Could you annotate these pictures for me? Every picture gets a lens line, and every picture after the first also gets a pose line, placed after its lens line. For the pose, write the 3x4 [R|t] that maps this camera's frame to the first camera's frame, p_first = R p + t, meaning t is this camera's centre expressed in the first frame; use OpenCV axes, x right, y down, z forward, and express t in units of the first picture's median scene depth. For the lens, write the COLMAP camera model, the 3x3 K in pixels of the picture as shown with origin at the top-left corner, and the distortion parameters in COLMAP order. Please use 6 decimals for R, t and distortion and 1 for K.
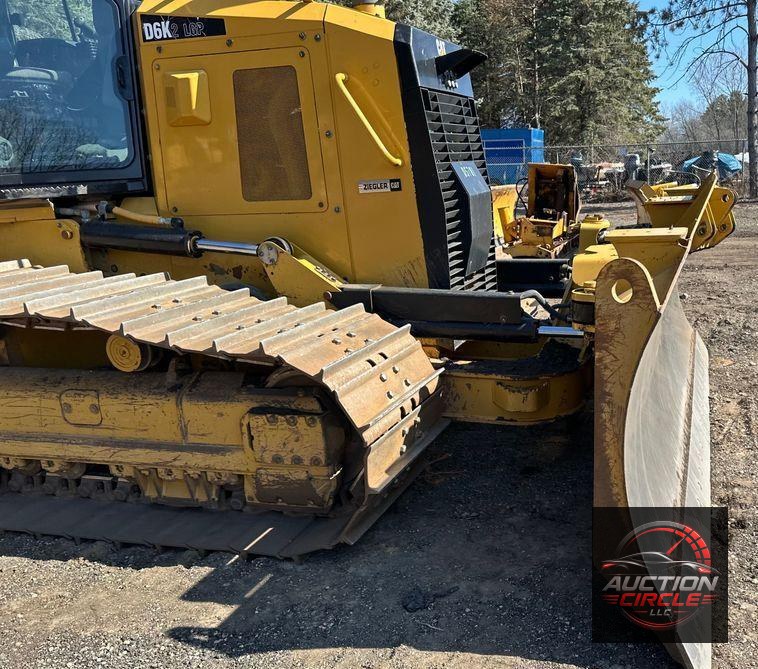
lens RADIAL K [[733.4, 0, 515.9], [0, 733.4, 392.4], [0, 0, 1]] dist [0.065382, -0.088620]
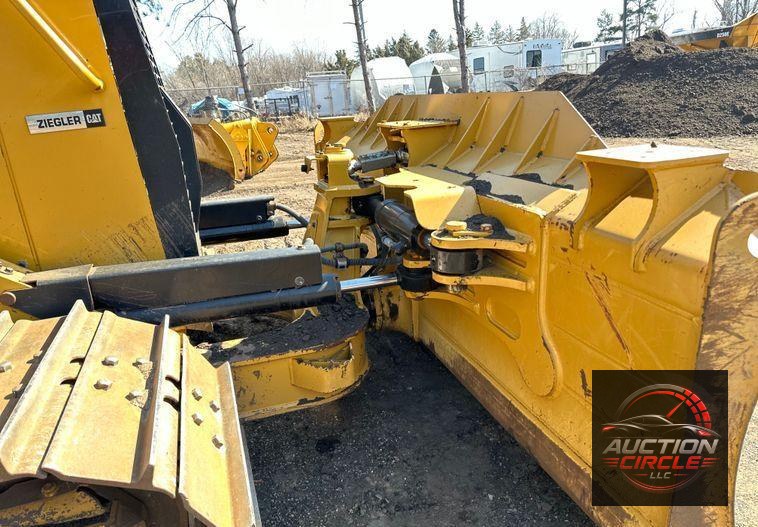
lens RADIAL K [[539.0, 0, 386.7], [0, 539.0, 279.0], [0, 0, 1]] dist [0.002927, -0.006642]
pose [[0.831206, -0.197692, 0.519629, -0.224605], [0.193440, 0.979083, 0.063060, -0.114963], [-0.521227, 0.048102, 0.852061, 0.442151]]
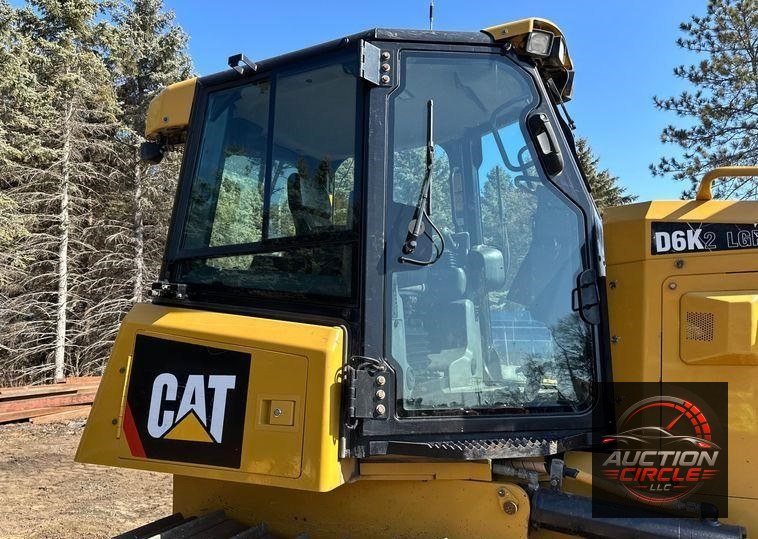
lens RADIAL K [[609.0, 0, 335.4], [0, 609.0, 250.4], [0, 0, 1]] dist [0.068116, -0.076785]
pose [[0.969427, -0.008440, -0.245236, -0.667779], [-0.094602, 0.909294, -0.405260, -0.196762], [0.226412, 0.416069, 0.880695, 0.382582]]
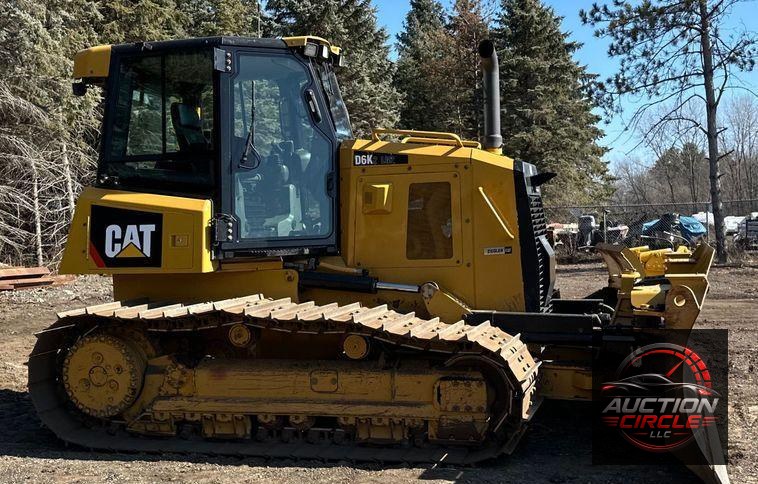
lens RADIAL K [[904.0, 0, 411.4], [0, 904.0, 289.5], [0, 0, 1]] dist [0.215252, -0.395651]
pose [[0.999792, 0.010723, -0.017371, -0.339089], [-0.014315, 0.974922, -0.222087, 0.248881], [0.014554, 0.222289, 0.974872, -0.926714]]
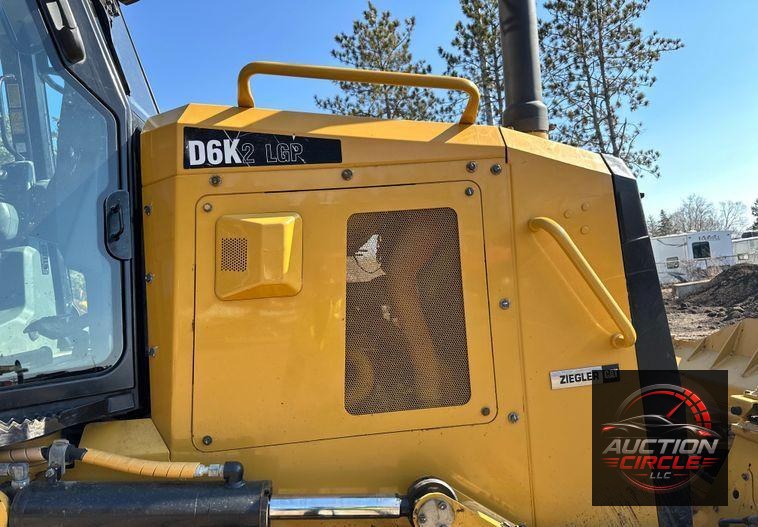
lens RADIAL K [[539.0, 0, 386.7], [0, 539.0, 279.0], [0, 0, 1]] dist [0.002927, -0.006642]
pose [[0.941374, -0.024163, 0.336497, -0.503609], [0.133218, 0.942998, -0.304972, -0.237333], [-0.309947, 0.331921, 0.890933, 0.599210]]
